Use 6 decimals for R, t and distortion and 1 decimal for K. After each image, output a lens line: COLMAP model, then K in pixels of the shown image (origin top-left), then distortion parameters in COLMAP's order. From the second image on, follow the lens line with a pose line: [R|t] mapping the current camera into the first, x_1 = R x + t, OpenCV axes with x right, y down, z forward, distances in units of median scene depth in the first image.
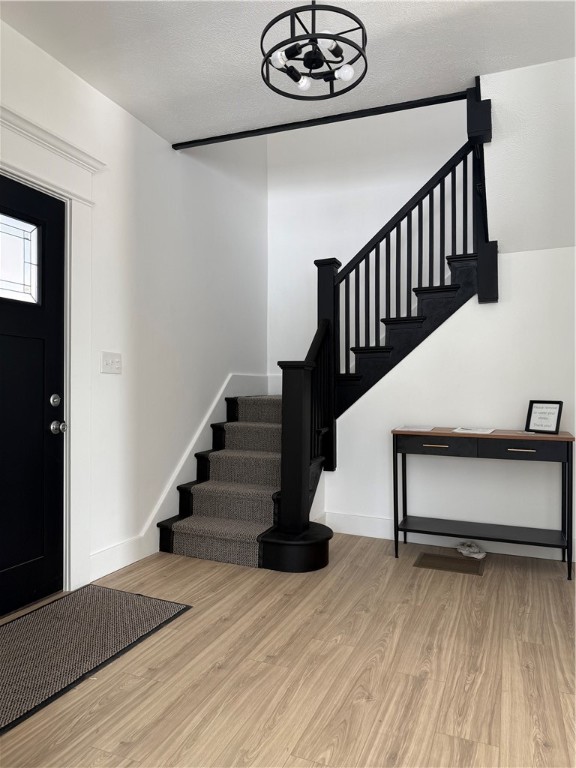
lens RADIAL K [[537.9, 0, 287.9], [0, 537.9, 383.9], [0, 0, 1]] dist [0.031644, -0.031919]
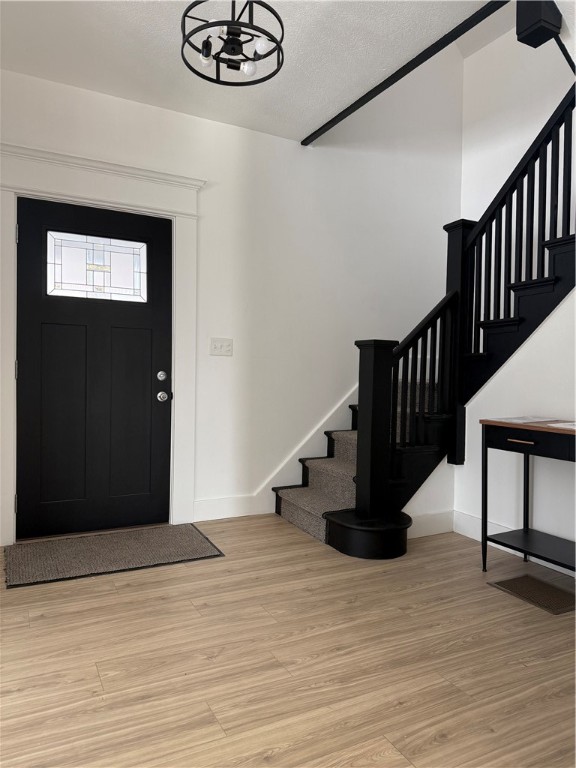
lens RADIAL K [[537.9, 0, 286.6], [0, 537.9, 384.5], [0, 0, 1]] dist [0.031644, -0.031919]
pose [[0.764892, 0.024259, -0.643702, 0.654424], [-0.005499, 0.999500, 0.031133, 0.009066], [0.644135, -0.020274, 0.764643, 0.209403]]
